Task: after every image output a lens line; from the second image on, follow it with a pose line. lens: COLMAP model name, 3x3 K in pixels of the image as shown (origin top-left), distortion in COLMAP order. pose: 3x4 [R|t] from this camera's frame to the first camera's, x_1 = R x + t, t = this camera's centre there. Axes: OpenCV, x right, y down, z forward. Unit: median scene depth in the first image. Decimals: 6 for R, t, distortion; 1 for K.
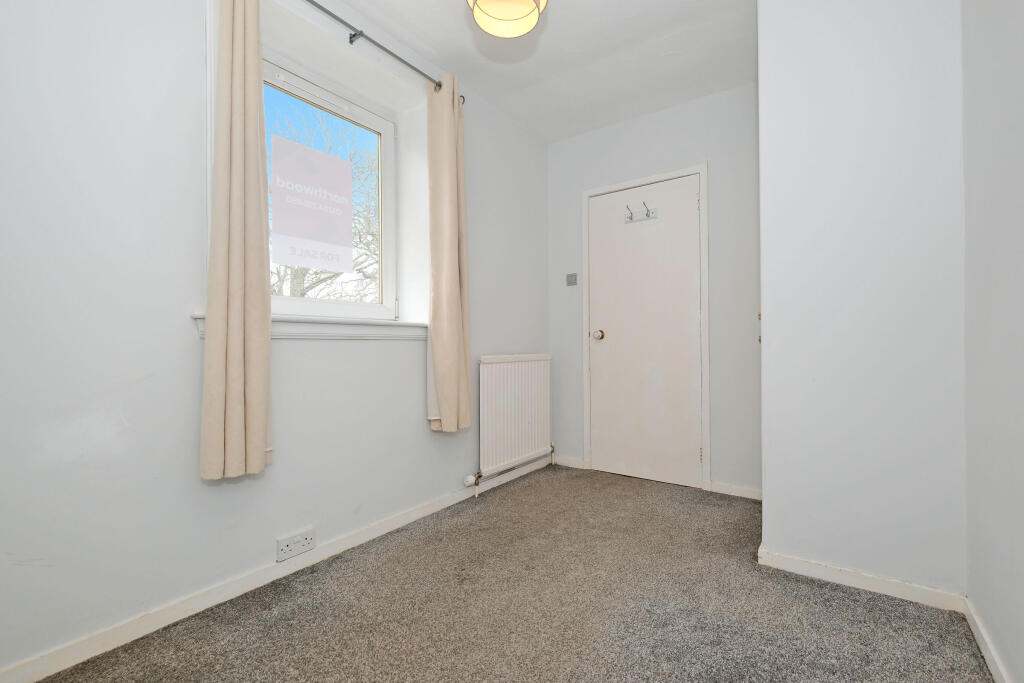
lens RADIAL K [[446.7, 0, 513.7], [0, 446.7, 343.4], [0, 0, 1]] dist [0.004250, -0.000065]
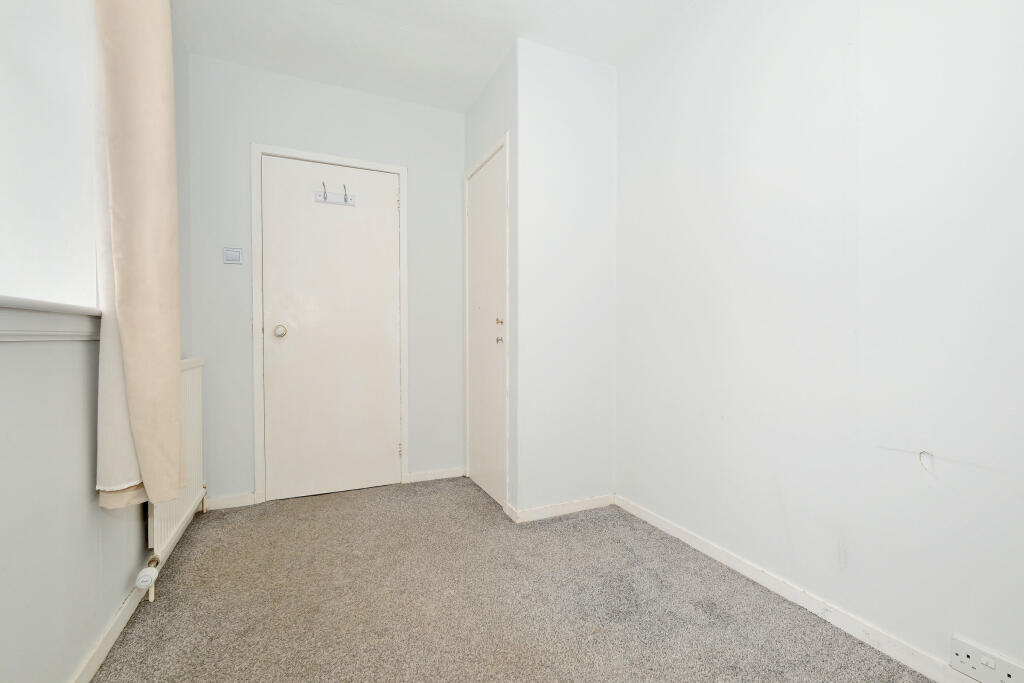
lens RADIAL K [[446.7, 0, 511.4], [0, 446.7, 344.0], [0, 0, 1]] dist [0.004250, -0.000065]
pose [[0.504086, -0.011852, 0.863572, -0.352501], [-0.002634, 0.999880, 0.015261, -0.011746], [-0.863649, -0.009967, 0.503994, 0.278910]]
